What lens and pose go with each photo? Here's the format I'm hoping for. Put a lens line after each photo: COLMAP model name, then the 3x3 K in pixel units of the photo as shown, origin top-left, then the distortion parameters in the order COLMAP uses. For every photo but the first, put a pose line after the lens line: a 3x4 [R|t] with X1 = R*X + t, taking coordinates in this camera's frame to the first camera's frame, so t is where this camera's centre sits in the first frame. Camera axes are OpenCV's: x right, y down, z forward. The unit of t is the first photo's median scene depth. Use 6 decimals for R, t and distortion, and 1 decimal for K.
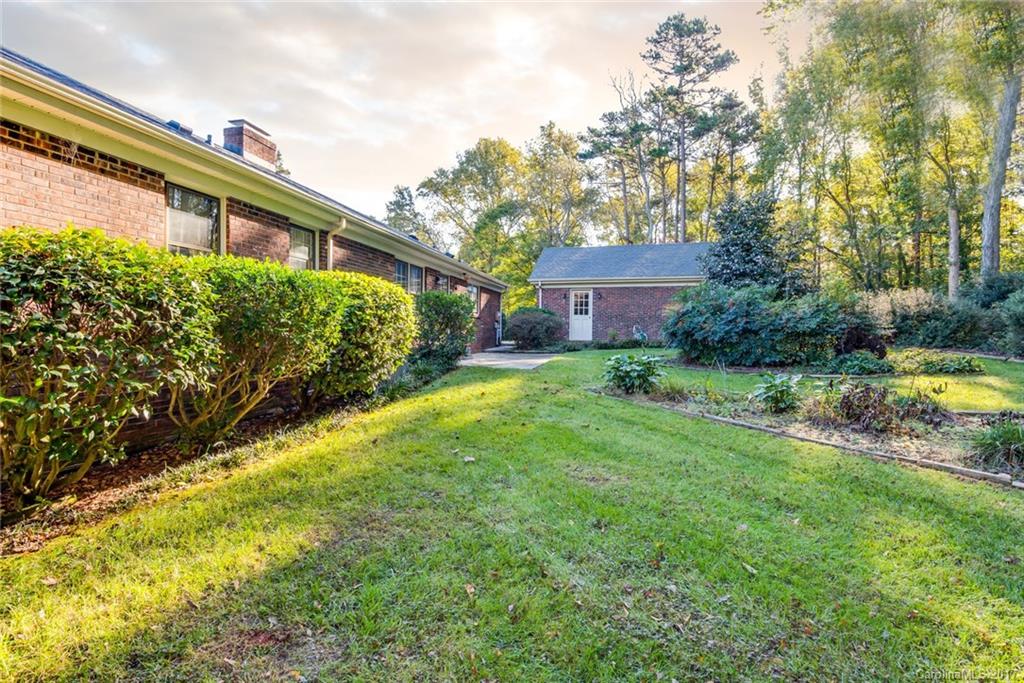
lens RADIAL K [[469.4, 0, 514.6], [0, 469.4, 334.0], [0, 0, 1]] dist [0.018302, -0.017442]
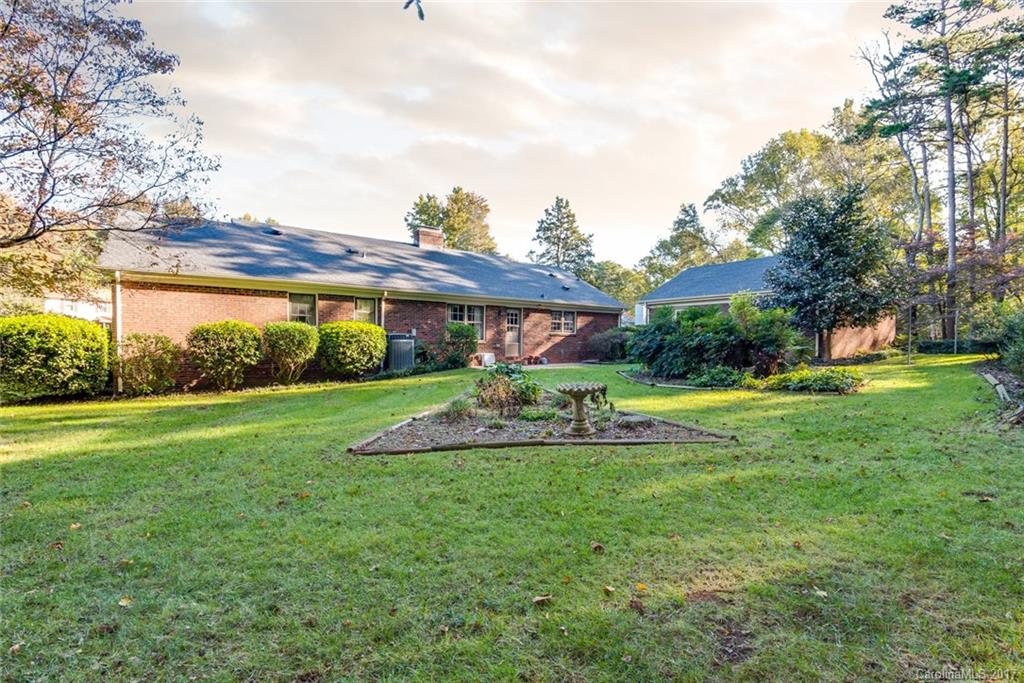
lens RADIAL K [[469.4, 0, 514.6], [0, 469.4, 334.0], [0, 0, 1]] dist [0.018302, -0.017442]
pose [[0.736955, -0.004817, -0.675924, 0.204483], [-0.011778, 0.999731, -0.019966, -0.003464], [0.675839, 0.022675, 0.736701, -0.016992]]
